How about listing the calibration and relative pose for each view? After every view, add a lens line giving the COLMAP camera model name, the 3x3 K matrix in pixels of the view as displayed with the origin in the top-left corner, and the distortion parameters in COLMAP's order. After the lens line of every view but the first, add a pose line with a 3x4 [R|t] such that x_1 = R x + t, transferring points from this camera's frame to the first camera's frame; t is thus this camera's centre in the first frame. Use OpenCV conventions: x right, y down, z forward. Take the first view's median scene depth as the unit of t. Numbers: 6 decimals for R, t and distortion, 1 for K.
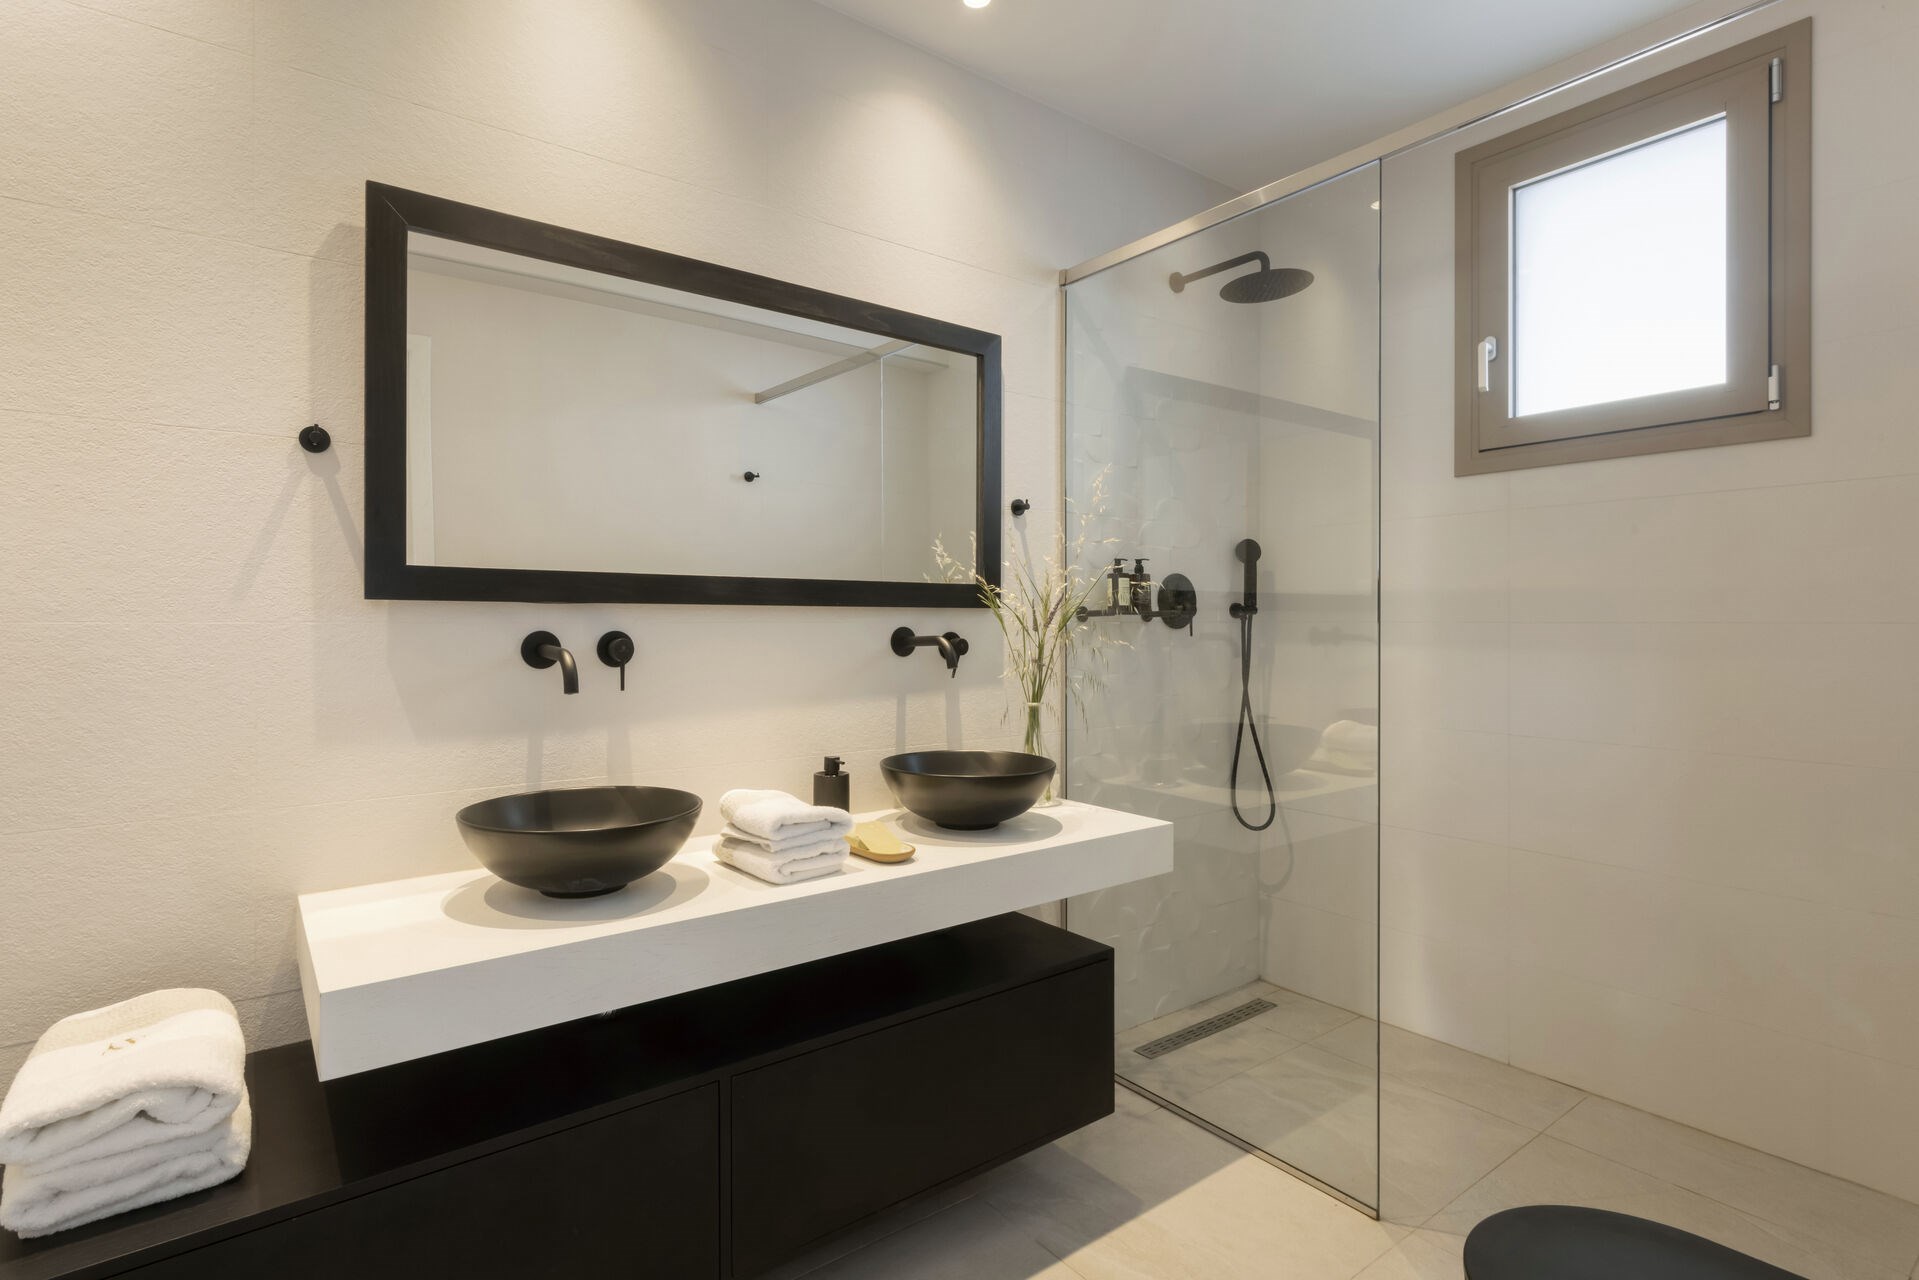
lens RADIAL K [[947.5, 0, 964.0], [0, 947.5, 626.1], [0, 0, 1]] dist [0.004156, 0.000543]
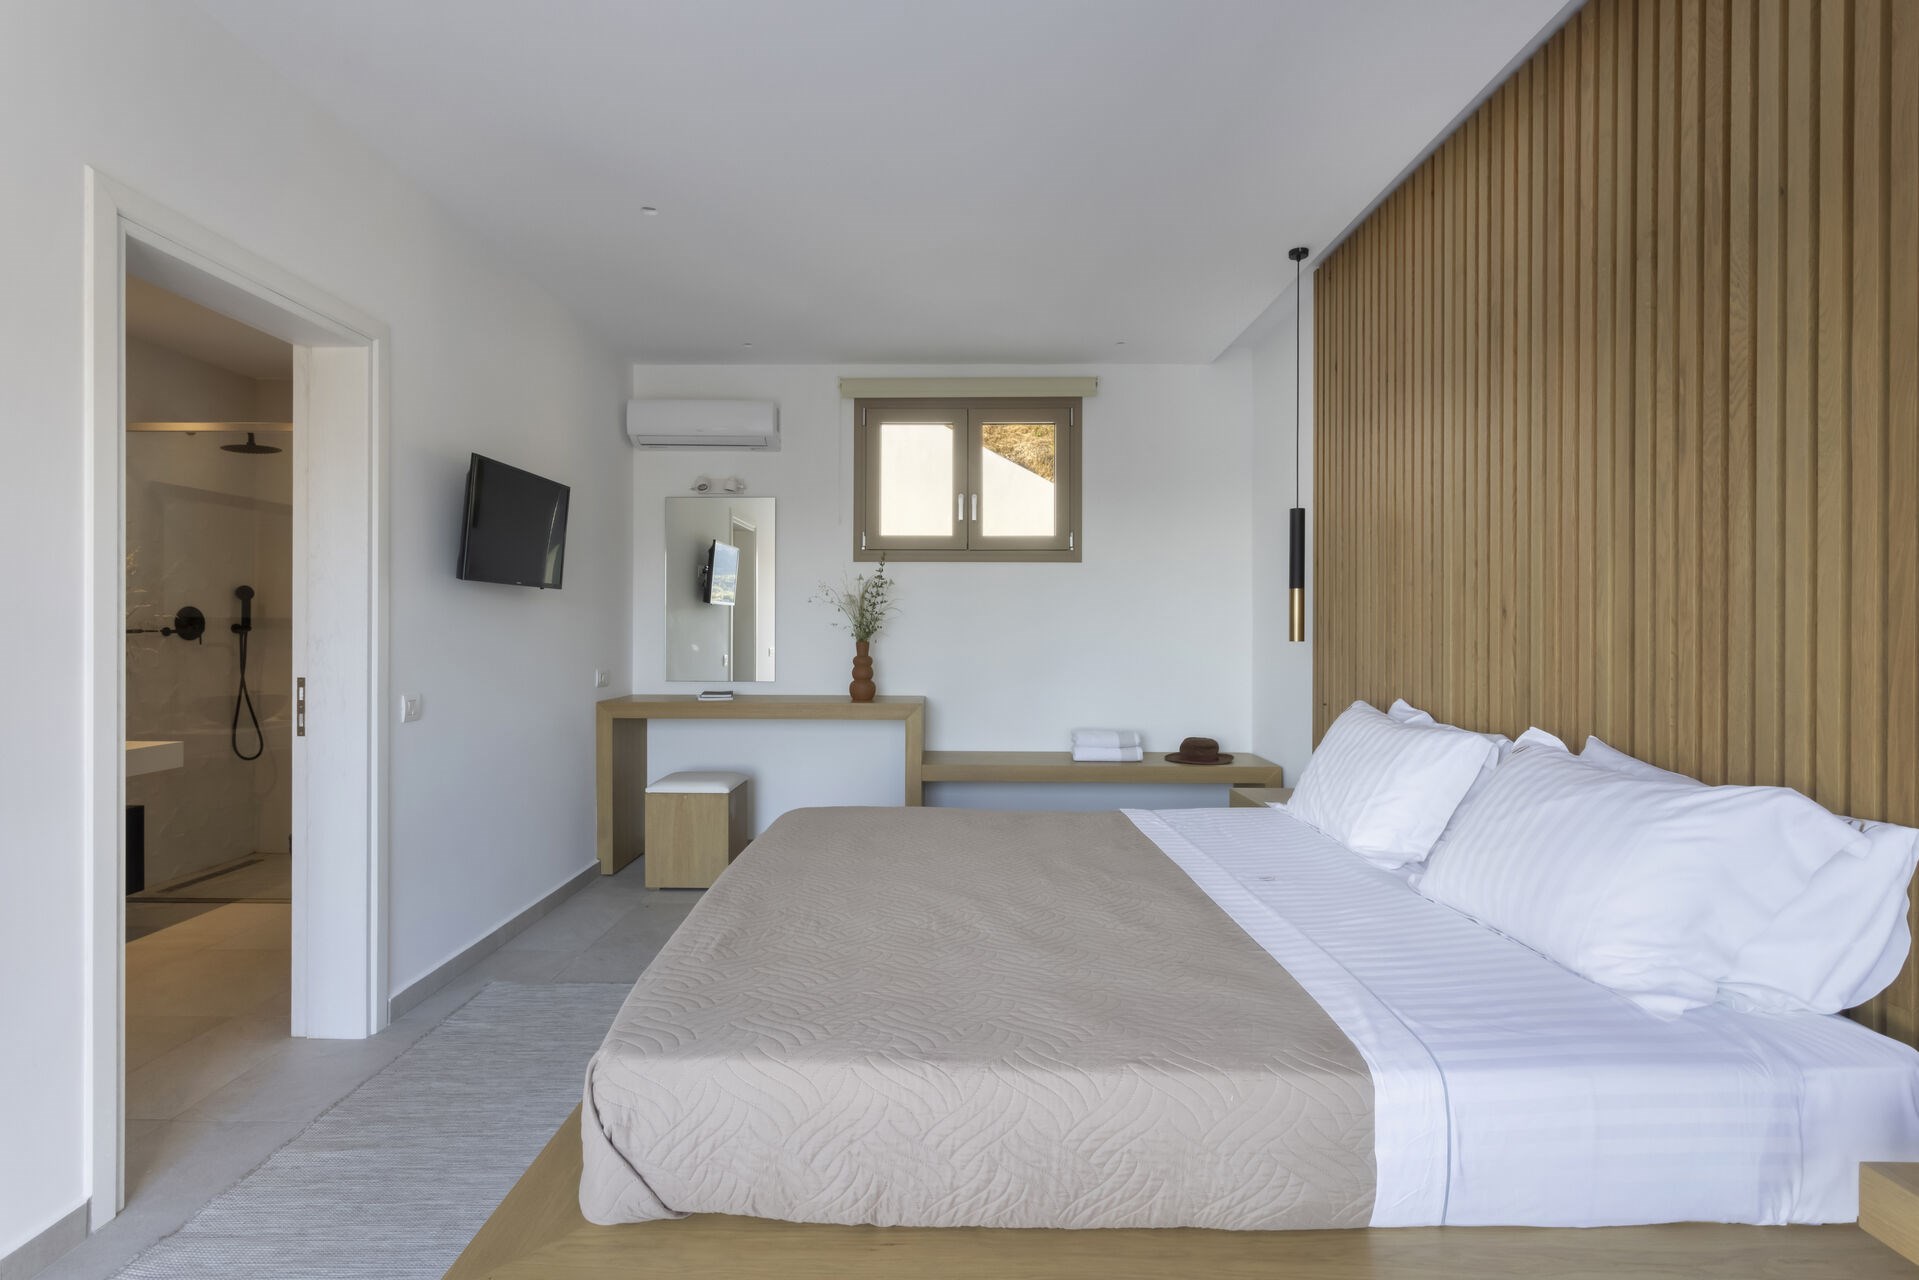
lens RADIAL K [[947.5, 0, 964.0], [0, 947.5, 629.3], [0, 0, 1]] dist [0.004156, 0.000543]
pose [[0.595118, -0.001845, 0.803637, -0.294347], [0.008246, 0.999959, -0.003810, 0.000460], [-0.803596, 0.008894, 0.595108, -1.027841]]
